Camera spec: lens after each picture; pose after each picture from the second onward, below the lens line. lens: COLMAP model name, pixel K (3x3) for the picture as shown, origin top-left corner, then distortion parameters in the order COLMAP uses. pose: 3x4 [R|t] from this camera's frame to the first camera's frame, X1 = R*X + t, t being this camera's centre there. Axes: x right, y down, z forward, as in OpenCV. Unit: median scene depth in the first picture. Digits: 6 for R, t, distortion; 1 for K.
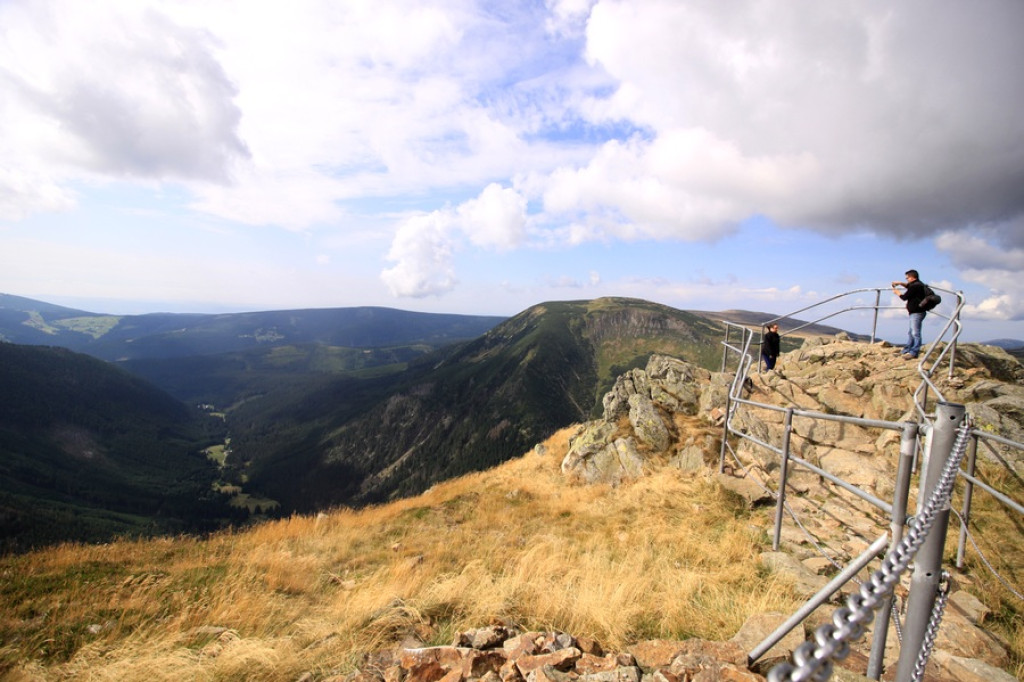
lens RADIAL K [[463.7, 0, 511.5], [0, 463.7, 343.1], [0, 0, 1]] dist [0.001060, -0.001099]
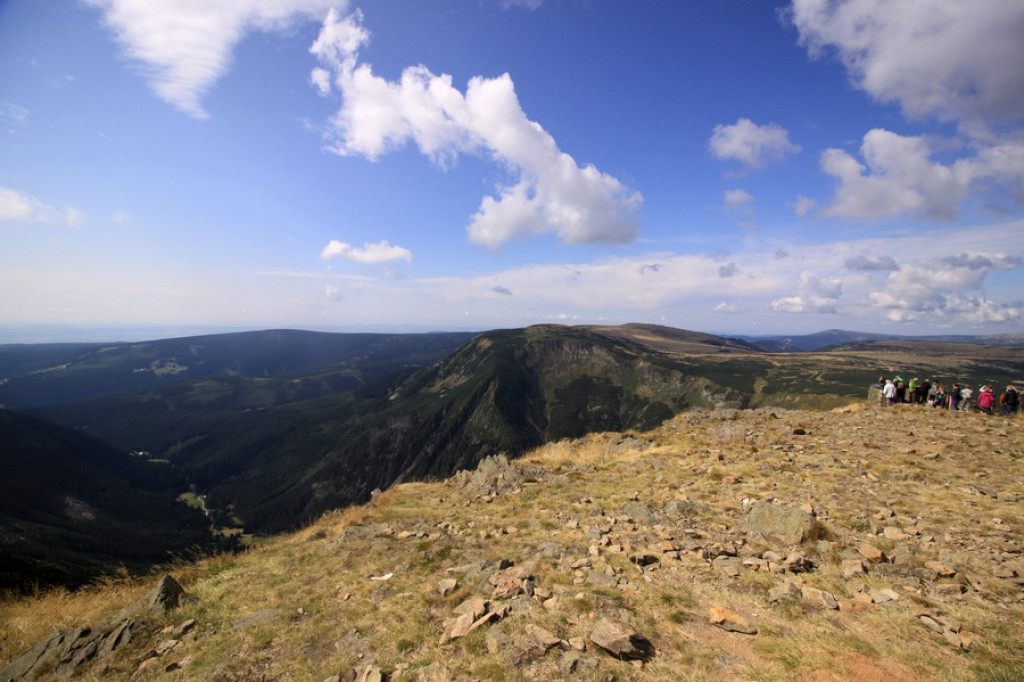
lens RADIAL K [[463.7, 0, 510.3], [0, 463.7, 340.6], [0, 0, 1]] dist [0.001060, -0.001099]
pose [[0.976832, -0.048431, 0.208454, -0.129361], [0.052648, 0.998505, -0.014724, -0.059403], [-0.207429, 0.025357, 0.977921, -0.150562]]
